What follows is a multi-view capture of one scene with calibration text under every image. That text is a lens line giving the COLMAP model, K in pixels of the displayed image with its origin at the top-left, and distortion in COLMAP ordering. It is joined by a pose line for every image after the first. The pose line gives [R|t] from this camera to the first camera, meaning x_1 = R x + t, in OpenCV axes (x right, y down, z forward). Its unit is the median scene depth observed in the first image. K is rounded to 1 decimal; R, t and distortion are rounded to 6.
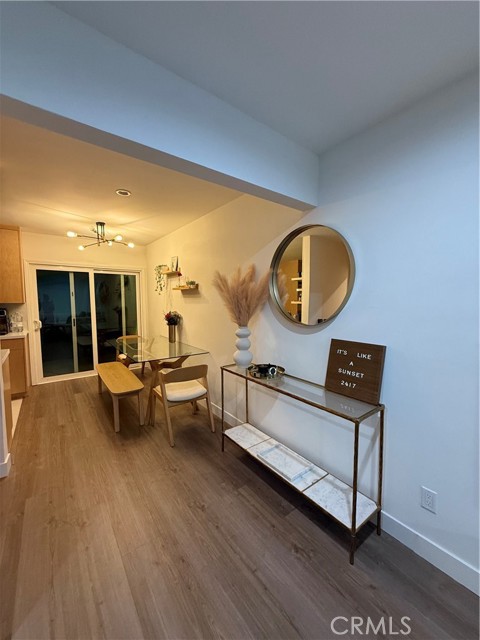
lens RADIAL K [[255.2, 0, 240.0], [0, 255.2, 320.0], [0, 0, 1]] dist [-0.000562, 0.000137]
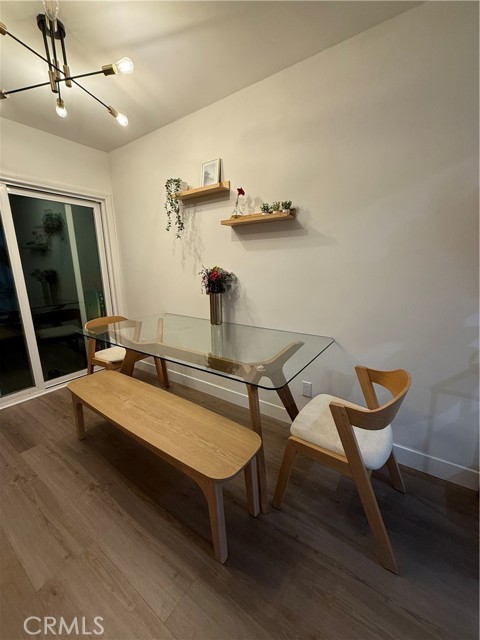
lens RADIAL K [[255.2, 0, 240.0], [0, 255.2, 320.0], [0, 0, 1]] dist [-0.000562, 0.000137]
pose [[0.949708, -0.083815, 0.301711, -0.393001], [0.044324, 0.989793, 0.135444, 0.005202], [-0.309984, -0.115259, 0.943730, 0.470447]]
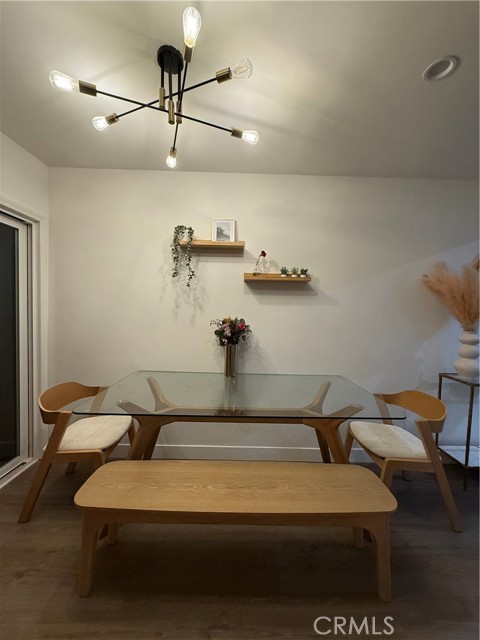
lens RADIAL K [[255.2, 0, 240.0], [0, 255.2, 320.0], [0, 0, 1]] dist [-0.000562, 0.000137]
pose [[0.592884, -0.022041, 0.804986, -0.700100], [0.047225, 0.998857, -0.007433, -0.026459], [-0.803902, 0.042423, 0.593247, 0.676729]]
